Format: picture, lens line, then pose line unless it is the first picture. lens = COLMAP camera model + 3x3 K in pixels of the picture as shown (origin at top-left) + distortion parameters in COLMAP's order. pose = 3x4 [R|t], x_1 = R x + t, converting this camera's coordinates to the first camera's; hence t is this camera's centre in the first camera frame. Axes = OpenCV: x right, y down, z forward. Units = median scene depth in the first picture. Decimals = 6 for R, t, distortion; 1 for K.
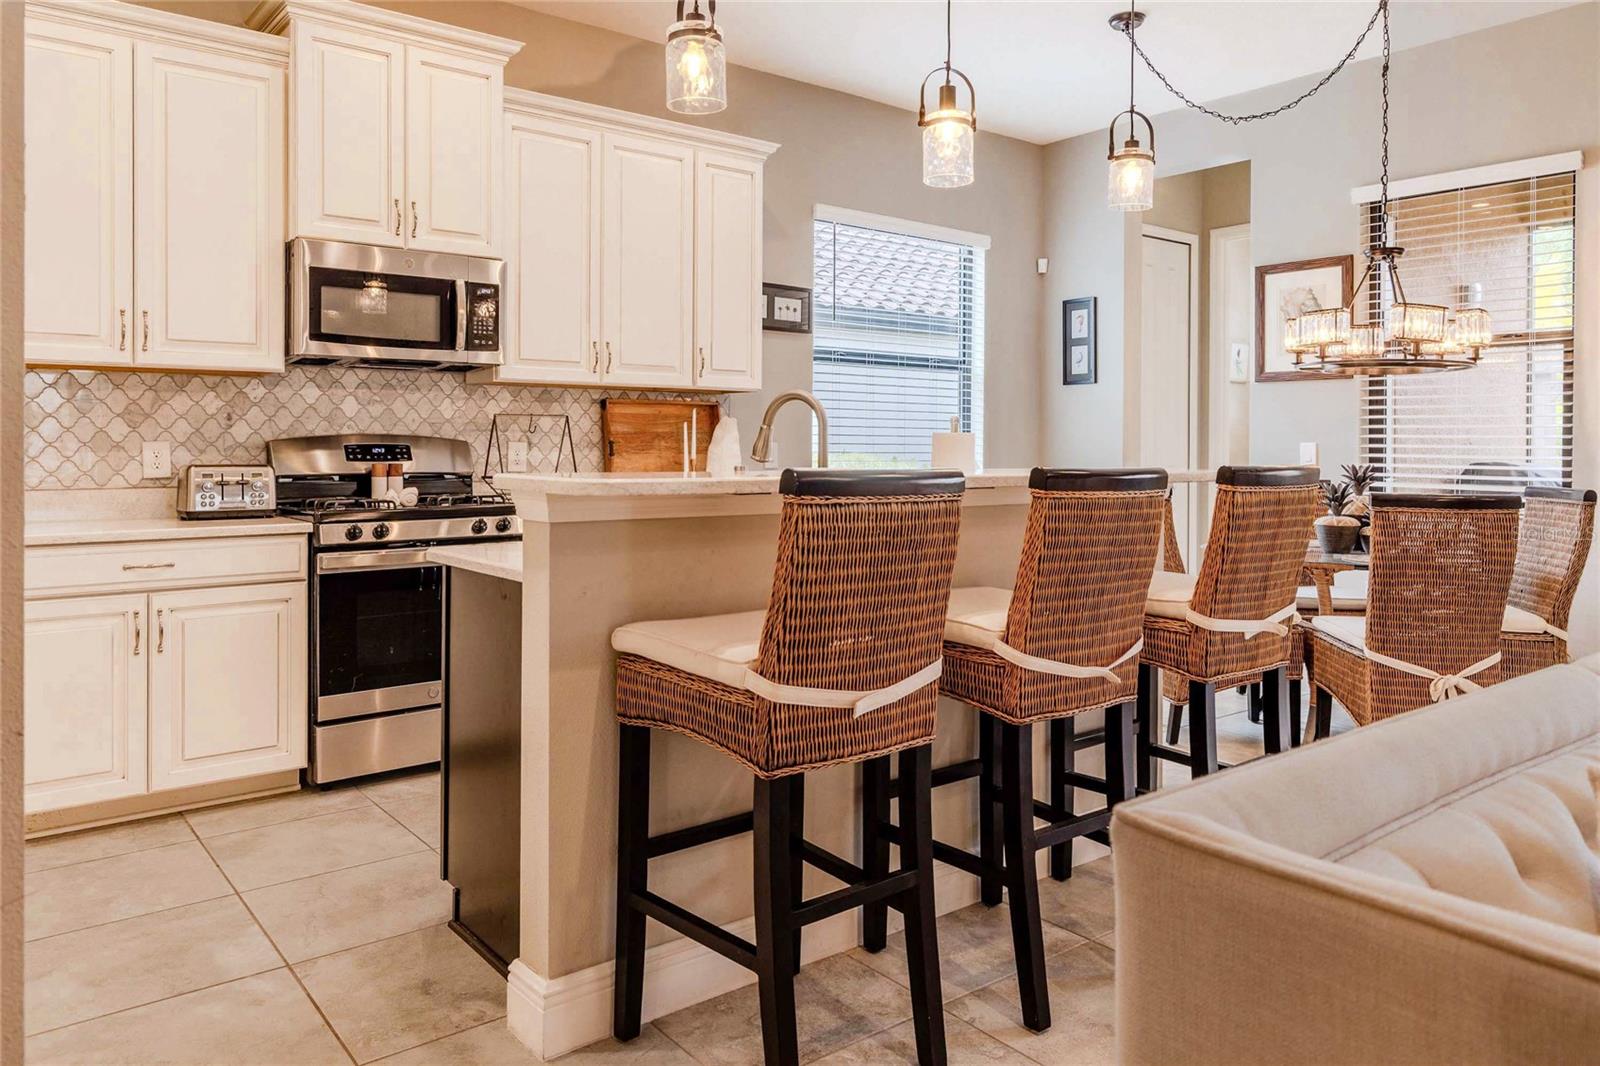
lens RADIAL K [[1110.6, 0, 874.7], [0, 1110.6, 445.5], [0, 0, 1]] dist [0.006297, -0.005978]
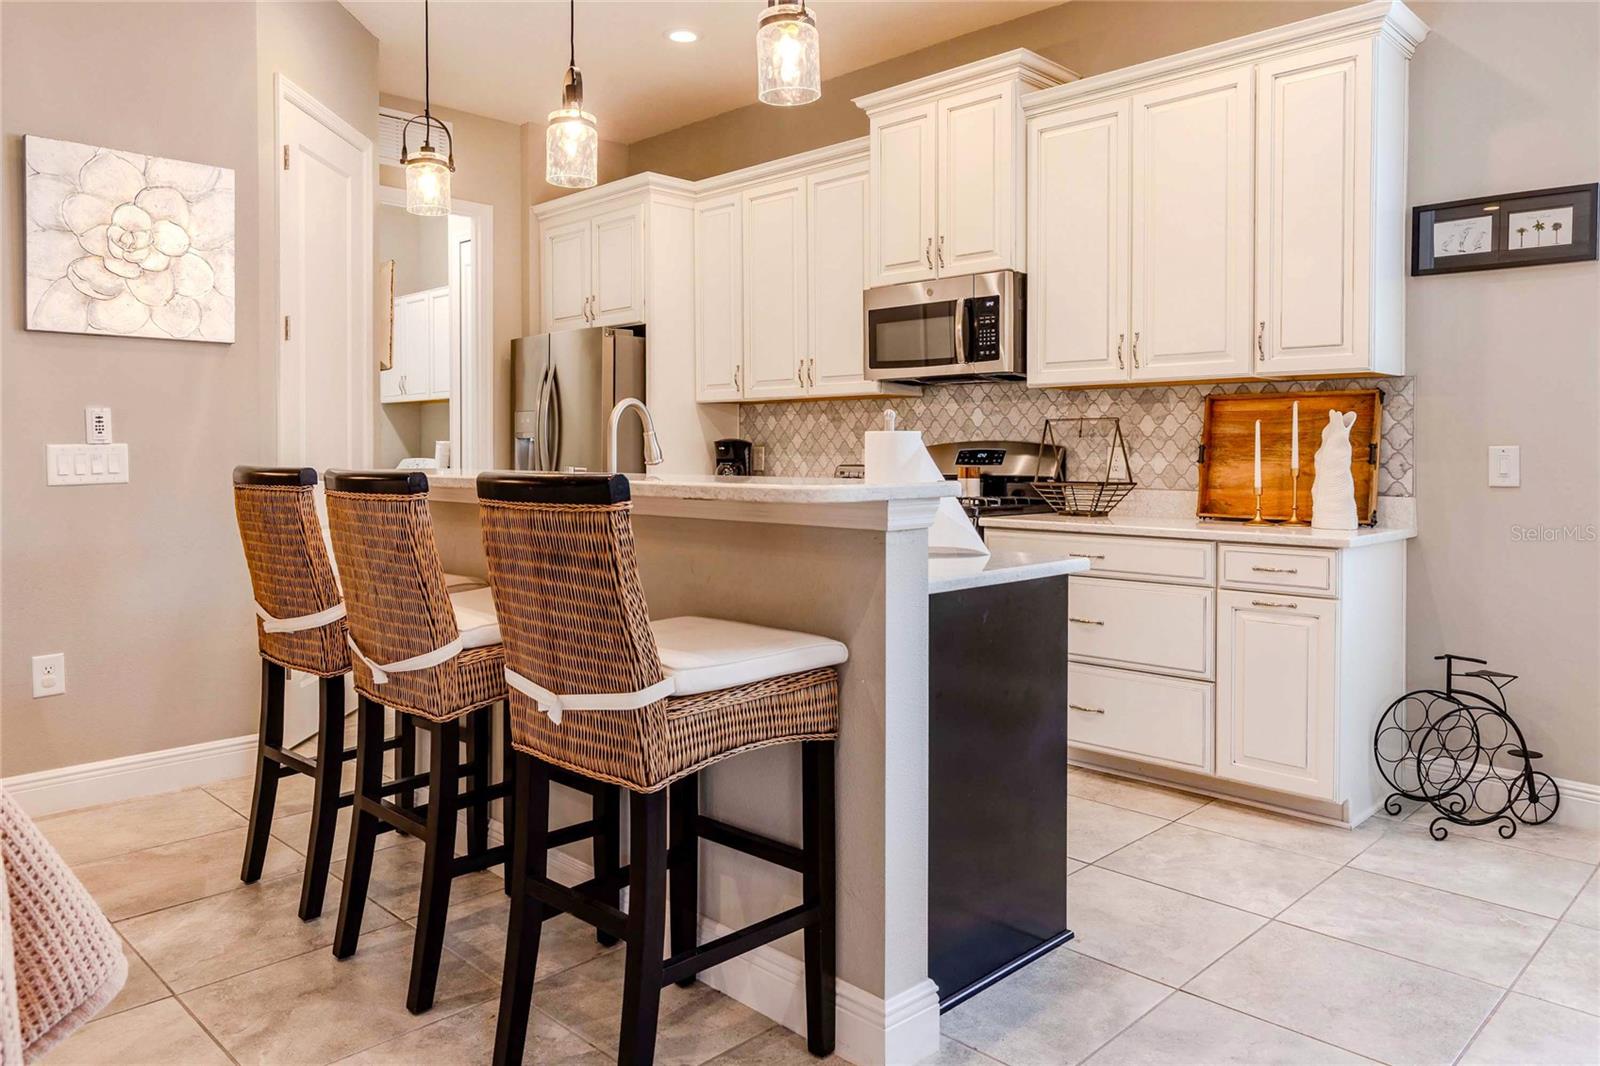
lens RADIAL K [[1110.6, 0, 803.3], [0, 1110.6, 453.2], [0, 0, 1]] dist [0.006297, -0.005978]
pose [[0.071828, 0.001170, -0.997416, 0.621327], [-0.000844, 0.999999, 0.001112, 0.001417], [0.997417, 0.000762, 0.071829, 0.678169]]
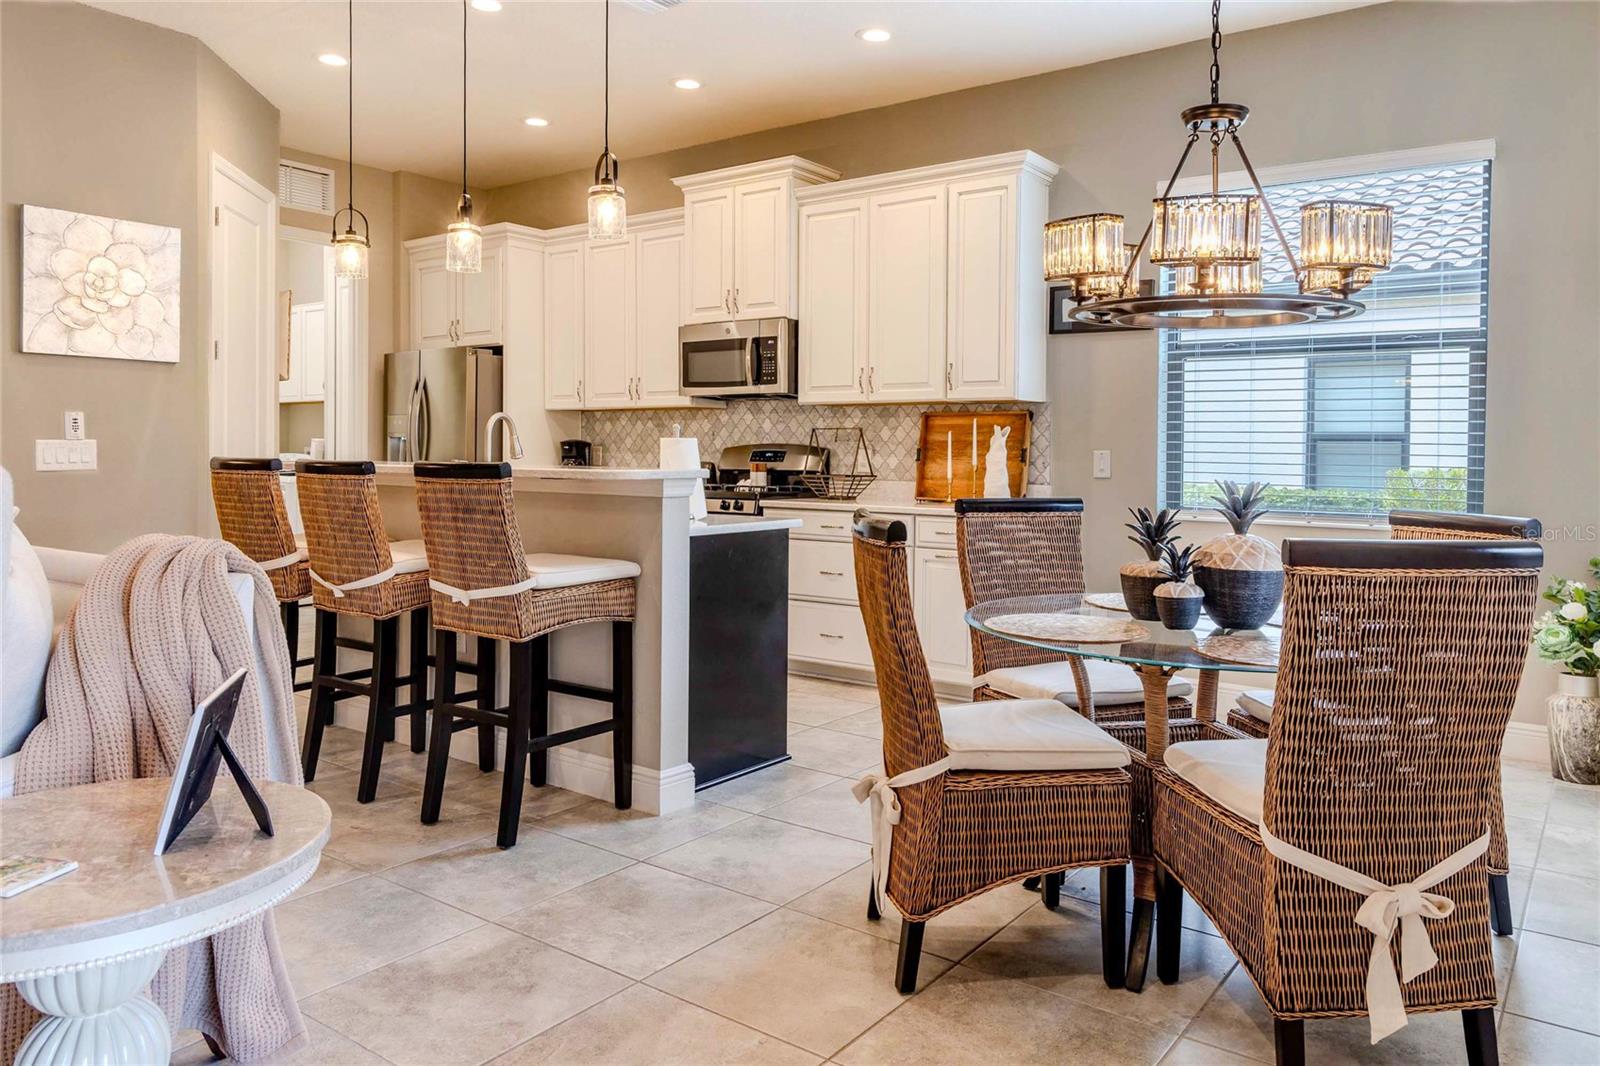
lens RADIAL K [[1110.6, 0, 831.4], [0, 1110.6, 464.4], [0, 0, 1]] dist [0.006297, -0.005978]
pose [[0.229764, 0.012414, -0.973167, 0.945574], [-0.009399, 0.999900, 0.010536, 0.001341], [0.973201, 0.006726, 0.229858, 0.680451]]
